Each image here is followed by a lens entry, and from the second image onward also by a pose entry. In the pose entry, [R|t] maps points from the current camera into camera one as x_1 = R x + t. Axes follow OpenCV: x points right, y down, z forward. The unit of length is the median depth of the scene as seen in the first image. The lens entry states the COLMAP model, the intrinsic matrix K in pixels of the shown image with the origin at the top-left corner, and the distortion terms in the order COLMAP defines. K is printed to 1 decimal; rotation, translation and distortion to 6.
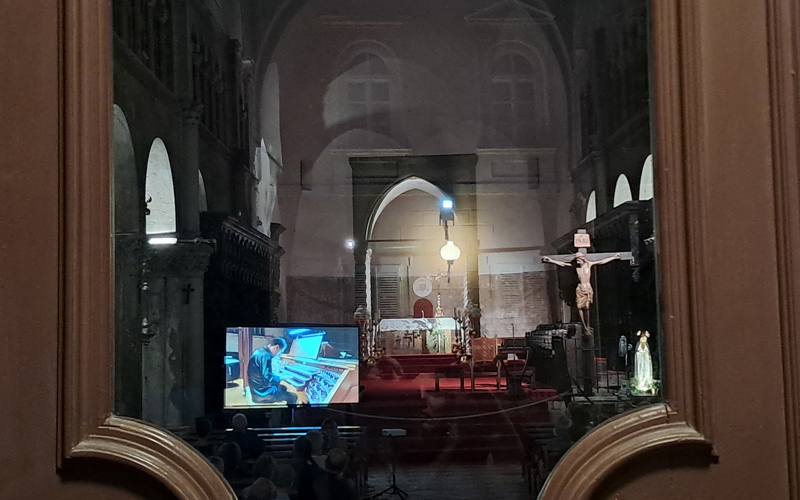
lens RADIAL K [[1217.2, 0, 400.0], [0, 1217.2, 250.0], [0, 0, 1]] dist [0.102371, 0.021780]
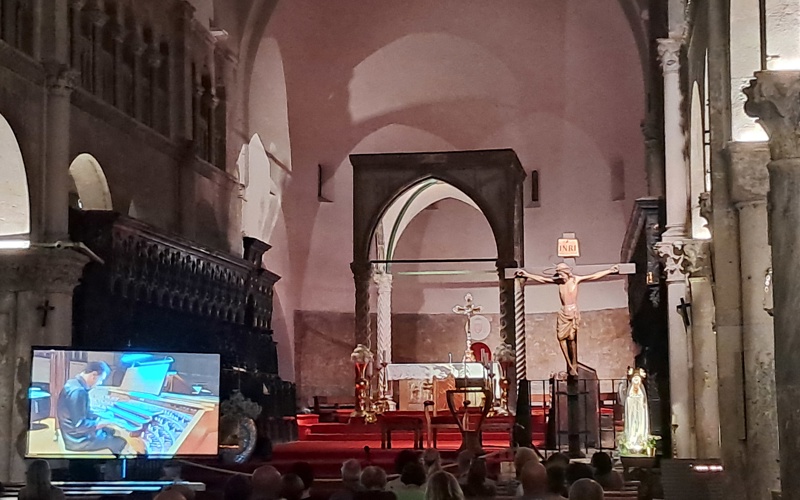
lens RADIAL K [[1501.9, 0, 400.0], [0, 1501.9, 250.0], [0, 0, 1]] dist [0.077056, 0.142686]
pose [[0.992446, 0.003832, -0.122619, 0.168297], [-0.008027, 0.999399, -0.033732, 0.026658], [0.122416, 0.034462, 0.991880, 0.082477]]
